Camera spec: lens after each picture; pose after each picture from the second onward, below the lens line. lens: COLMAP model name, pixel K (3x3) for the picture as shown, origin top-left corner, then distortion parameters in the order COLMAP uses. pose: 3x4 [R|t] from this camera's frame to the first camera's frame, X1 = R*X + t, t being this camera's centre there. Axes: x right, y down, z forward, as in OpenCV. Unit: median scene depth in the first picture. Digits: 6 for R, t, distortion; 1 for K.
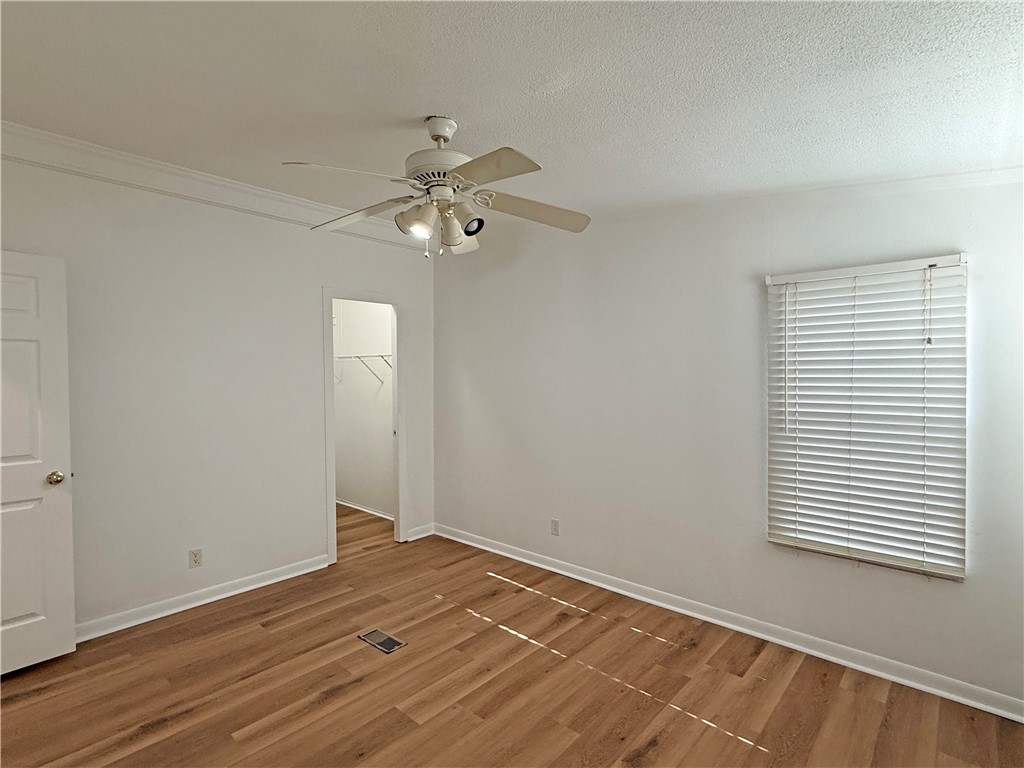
lens RADIAL K [[512.1, 0, 512.0], [0, 512.1, 384.0], [0, 0, 1]] dist [0.001262, 0.001061]
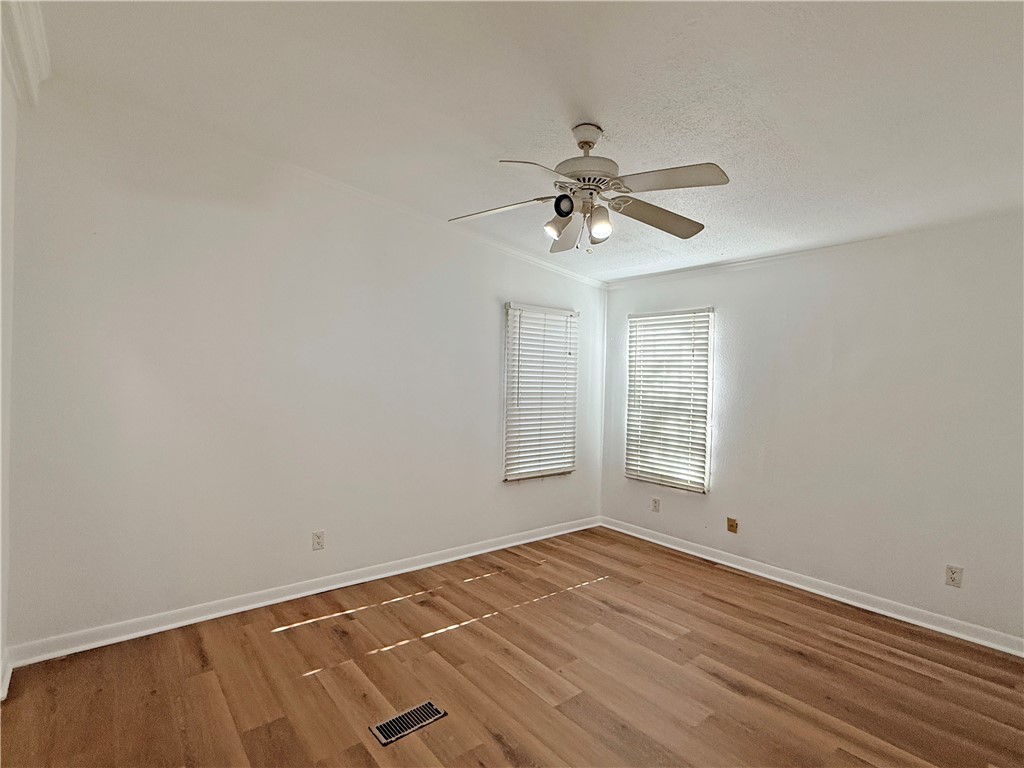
lens RADIAL K [[512.1, 0, 512.0], [0, 512.1, 384.0], [0, 0, 1]] dist [0.001262, 0.001061]
pose [[0.158234, -0.010178, 0.987349, -0.963583], [-0.009579, 0.999884, 0.011843, 0.008253], [-0.987355, -0.011332, 0.158118, 0.755193]]
